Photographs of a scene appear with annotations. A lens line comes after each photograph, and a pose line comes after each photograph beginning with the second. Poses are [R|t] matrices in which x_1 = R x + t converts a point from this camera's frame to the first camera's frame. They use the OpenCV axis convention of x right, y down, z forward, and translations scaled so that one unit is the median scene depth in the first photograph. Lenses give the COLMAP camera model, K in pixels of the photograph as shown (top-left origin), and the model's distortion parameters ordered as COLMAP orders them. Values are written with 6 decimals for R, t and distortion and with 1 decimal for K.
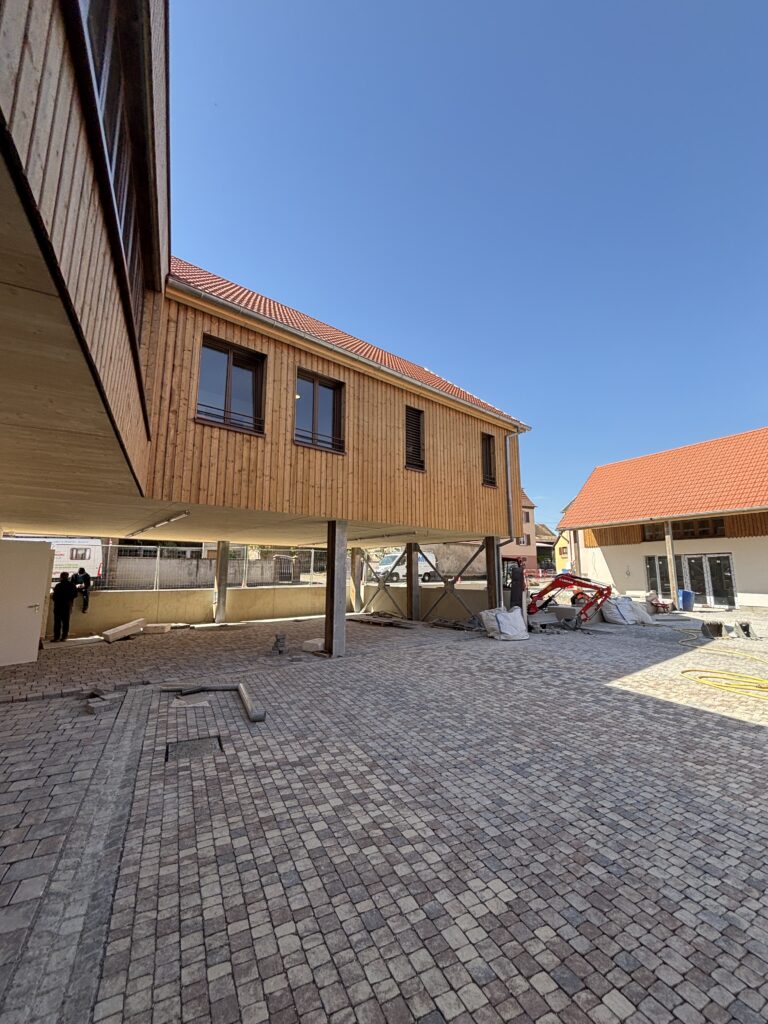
lens RADIAL K [[415.0, 0, 386.1], [0, 415.0, 505.8], [0, 0, 1]] dist [0.000239, 0.000009]
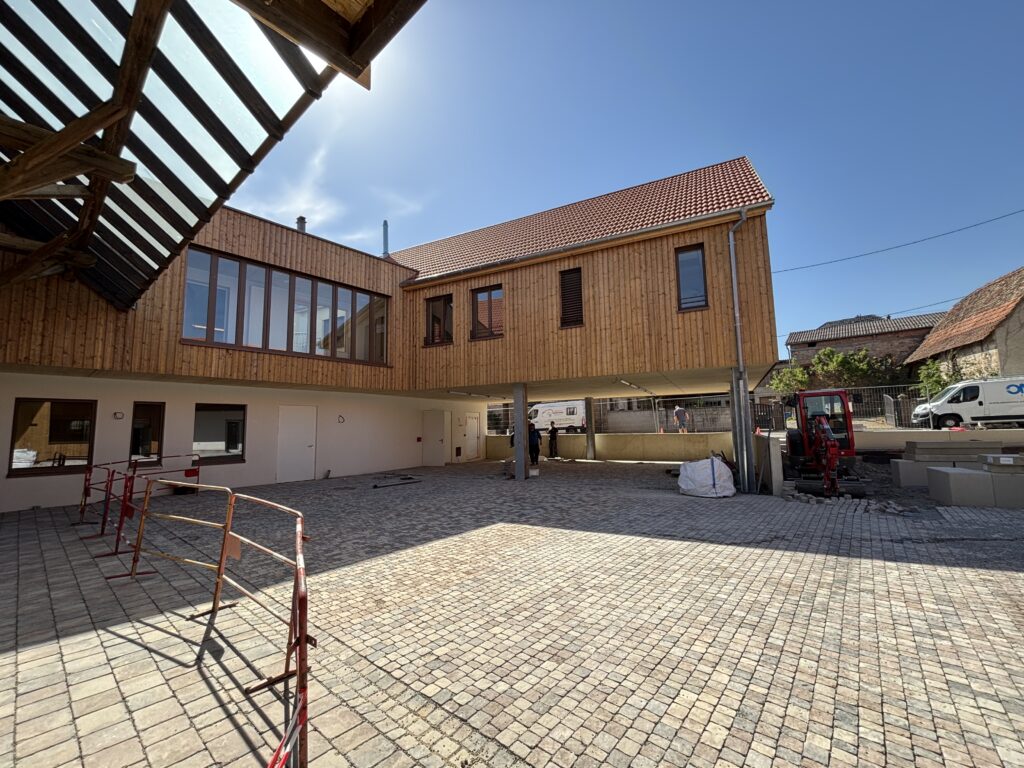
lens RADIAL K [[415.0, 0, 514.3], [0, 415.0, 386.5], [0, 0, 1]] dist [0.000239, 0.000009]
pose [[0.367811, -0.098208, -0.924700, 0.991012], [0.167853, 0.985085, -0.037855, 0.083245], [0.914626, -0.141290, 0.378809, 0.414903]]
